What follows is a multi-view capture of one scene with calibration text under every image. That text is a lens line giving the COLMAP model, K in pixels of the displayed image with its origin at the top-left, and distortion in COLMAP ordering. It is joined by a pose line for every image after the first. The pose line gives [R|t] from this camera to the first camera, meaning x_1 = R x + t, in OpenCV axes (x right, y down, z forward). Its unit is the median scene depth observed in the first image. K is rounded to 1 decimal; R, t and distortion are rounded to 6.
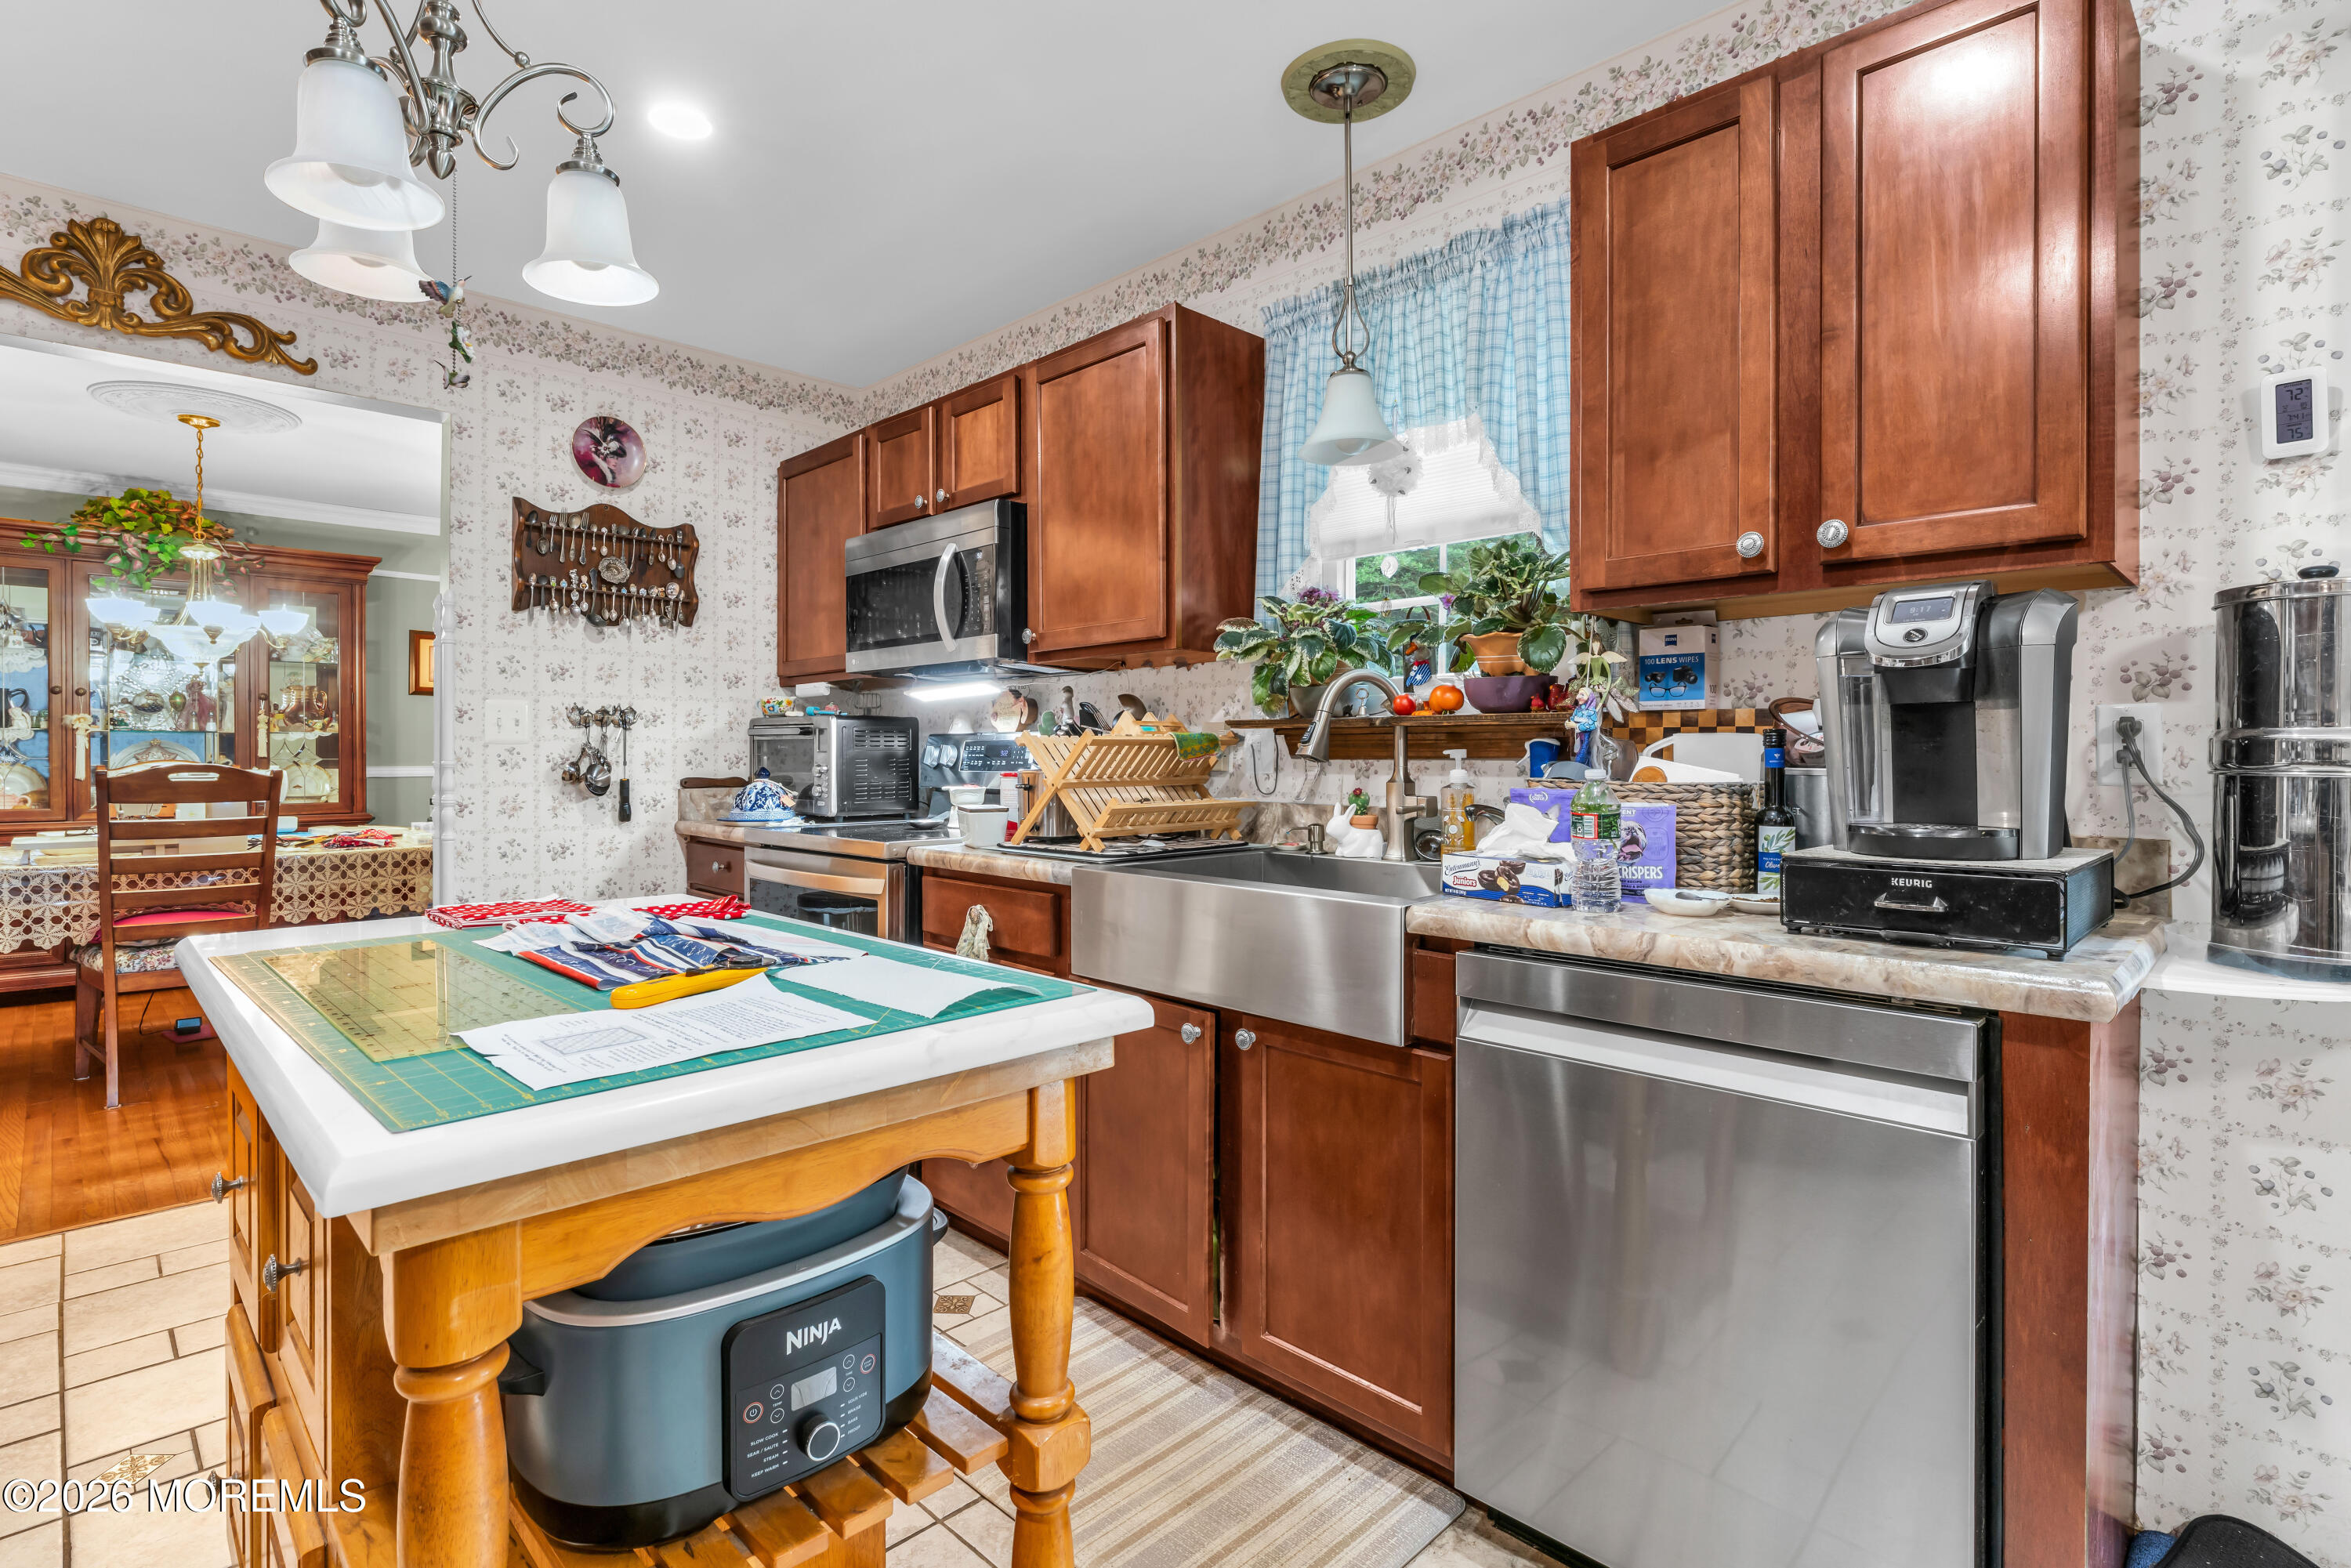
lens RADIAL K [[1125.1, 0, 1171.7], [0, 1125.1, 761.6], [0, 0, 1]] dist [-0.001287, -0.000908]
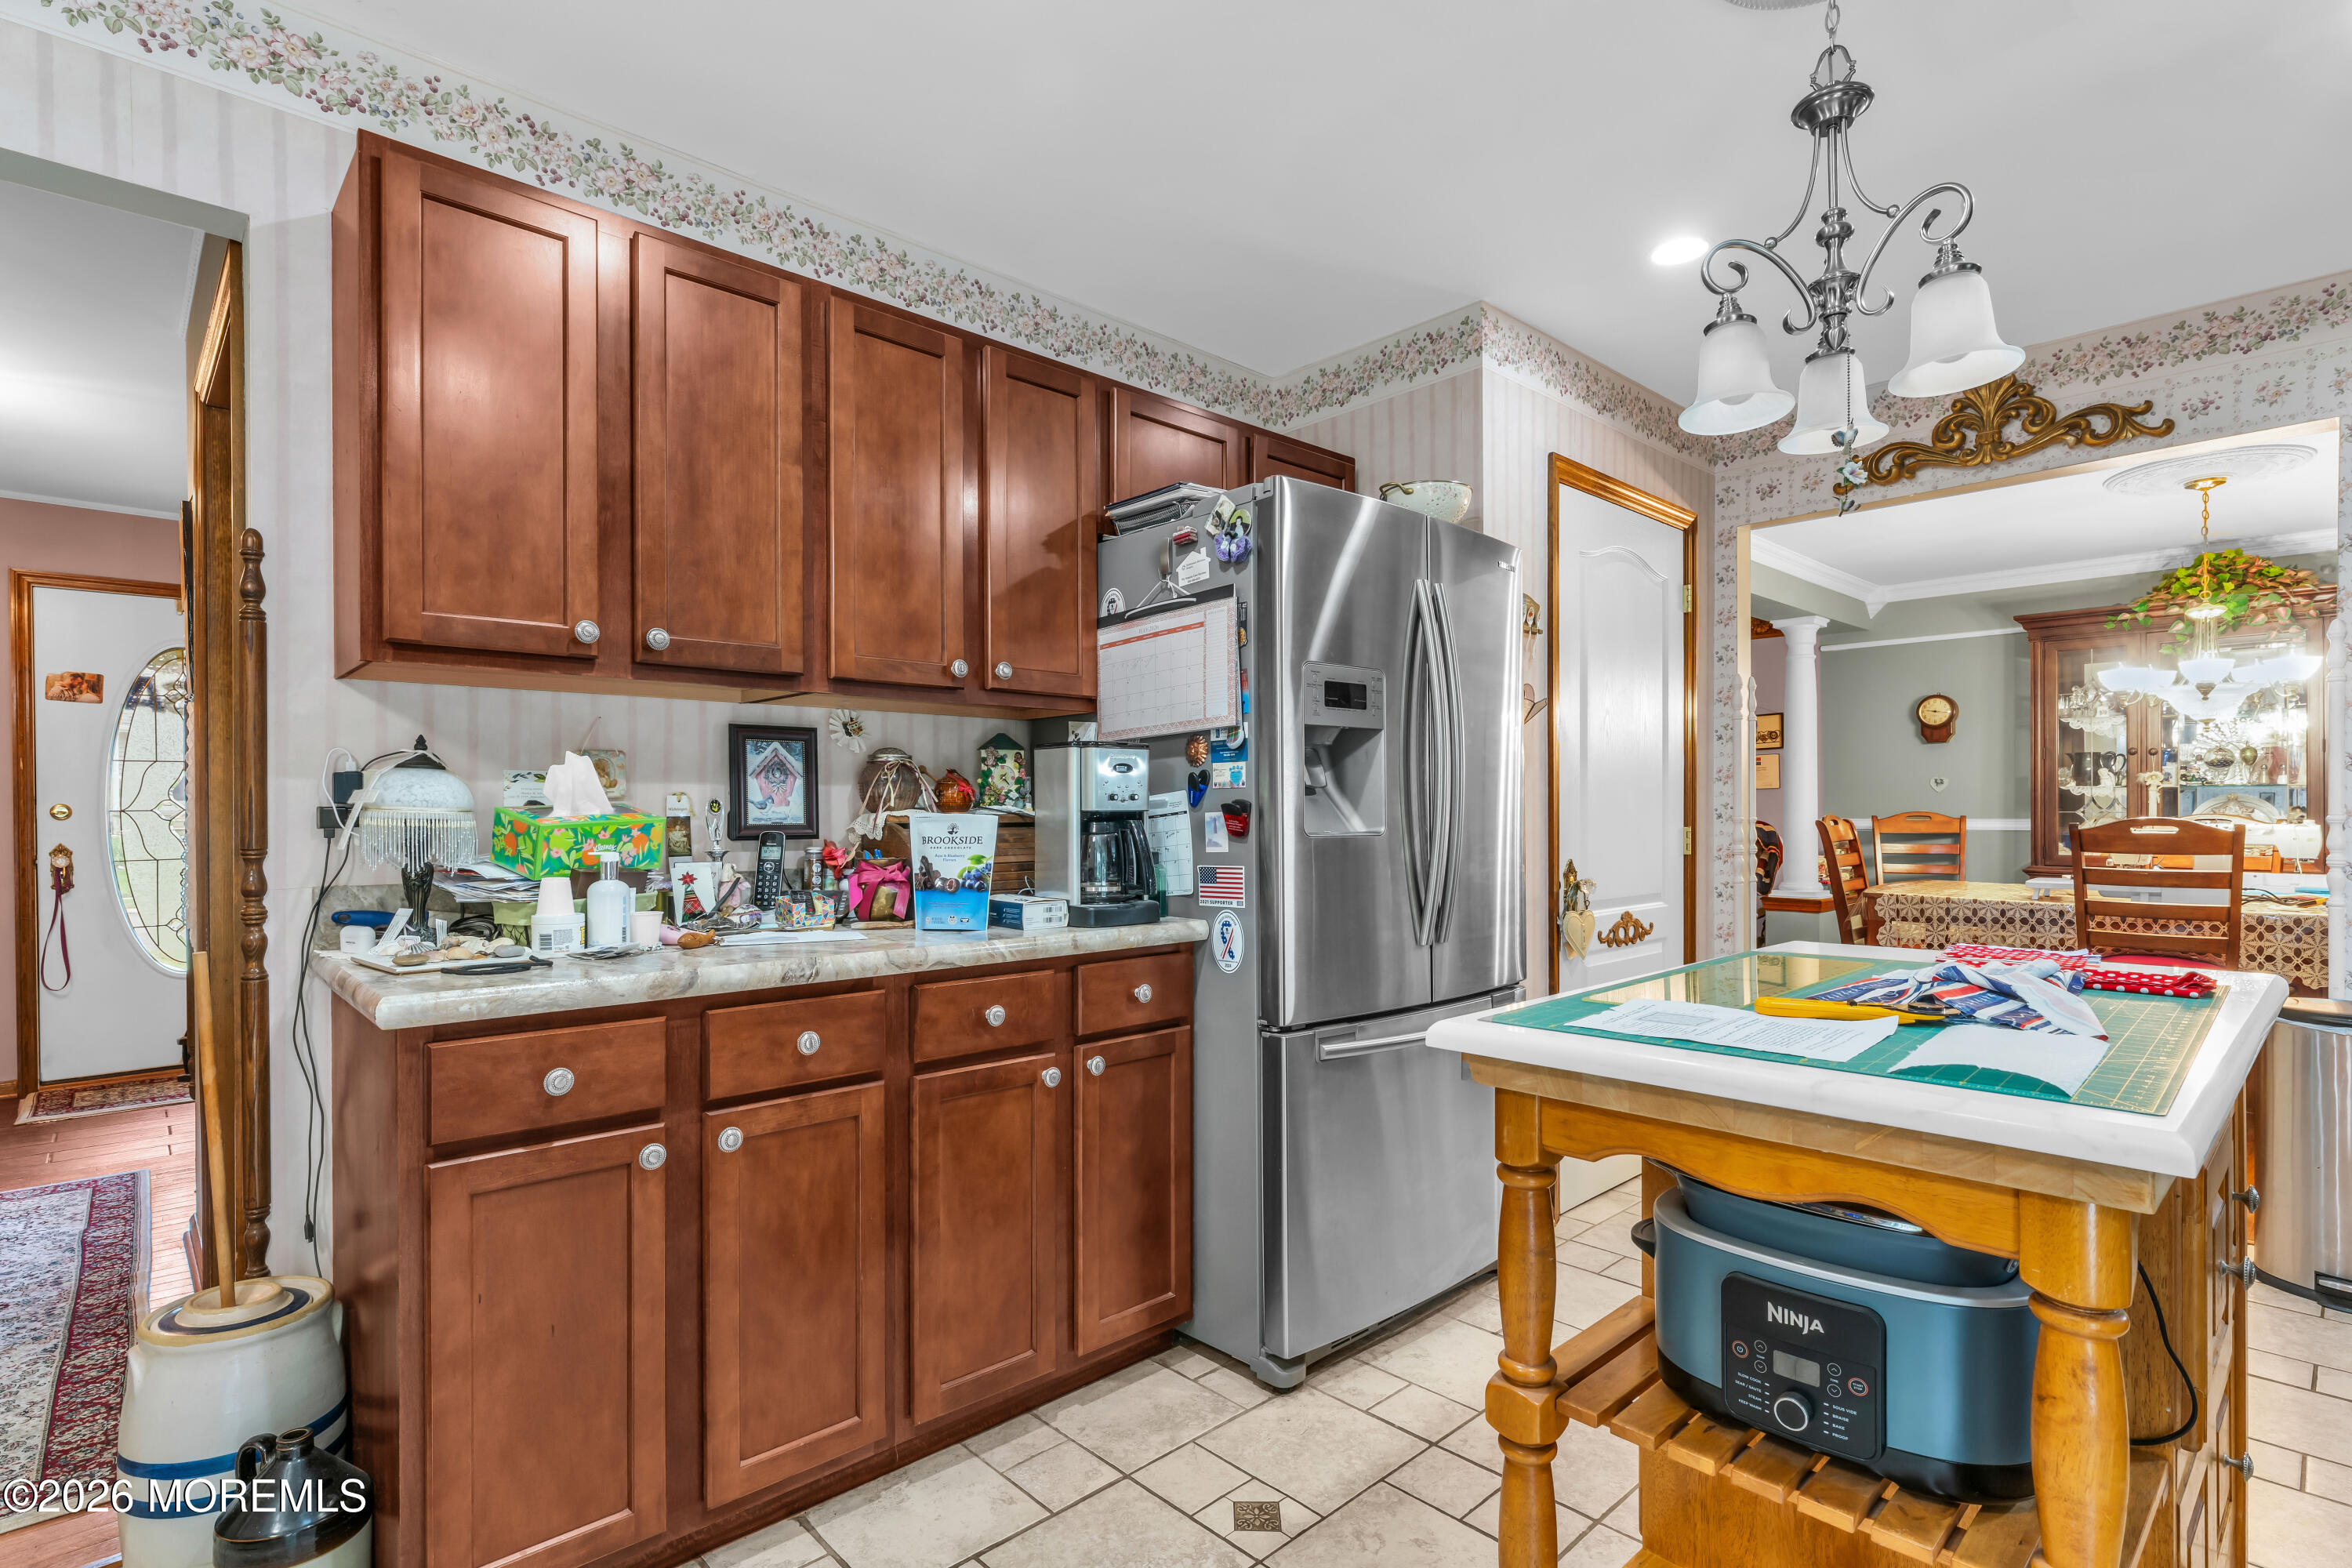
lens RADIAL K [[1136.7, 0, 1183.9], [0, 1136.7, 816.7], [0, 0, 1]] dist [-0.001562, -0.000440]
pose [[-0.023750, 0.003642, -0.999711, 0.213156], [-0.001862, 0.999991, 0.003688, -0.001004], [0.999716, 0.001949, -0.023743, 0.102631]]
